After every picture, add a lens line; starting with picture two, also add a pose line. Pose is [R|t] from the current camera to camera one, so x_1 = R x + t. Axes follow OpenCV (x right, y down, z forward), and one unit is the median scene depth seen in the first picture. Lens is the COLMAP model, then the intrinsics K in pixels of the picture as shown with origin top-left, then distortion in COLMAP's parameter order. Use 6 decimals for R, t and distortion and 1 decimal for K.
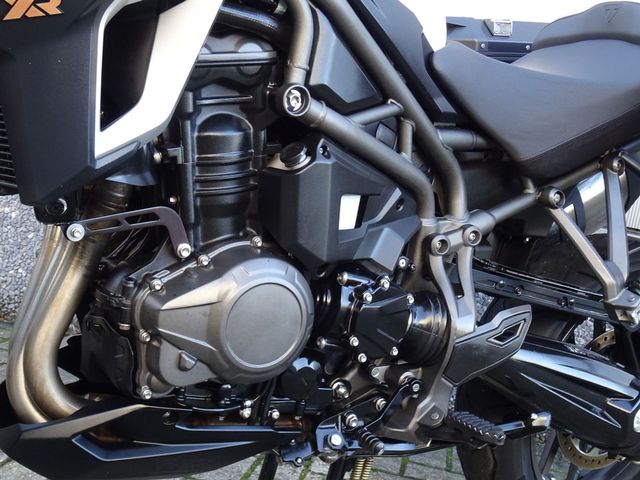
lens RADIAL K [[897.3, 0, 320.0], [0, 897.3, 240.0], [0, 0, 1]] dist [-0.014019, 0.000695]
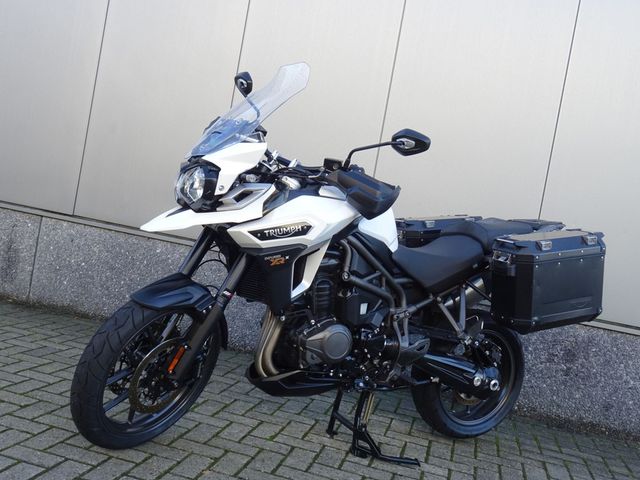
lens RADIAL K [[663.2, 0, 320.0], [0, 663.2, 240.0], [0, 0, 1]] dist [-0.003428, -0.001323]
pose [[0.997492, -0.014160, -0.069354, 0.042308], [0.009256, 0.997466, -0.070538, -0.103697], [0.070177, 0.069719, 0.995095, -1.265111]]
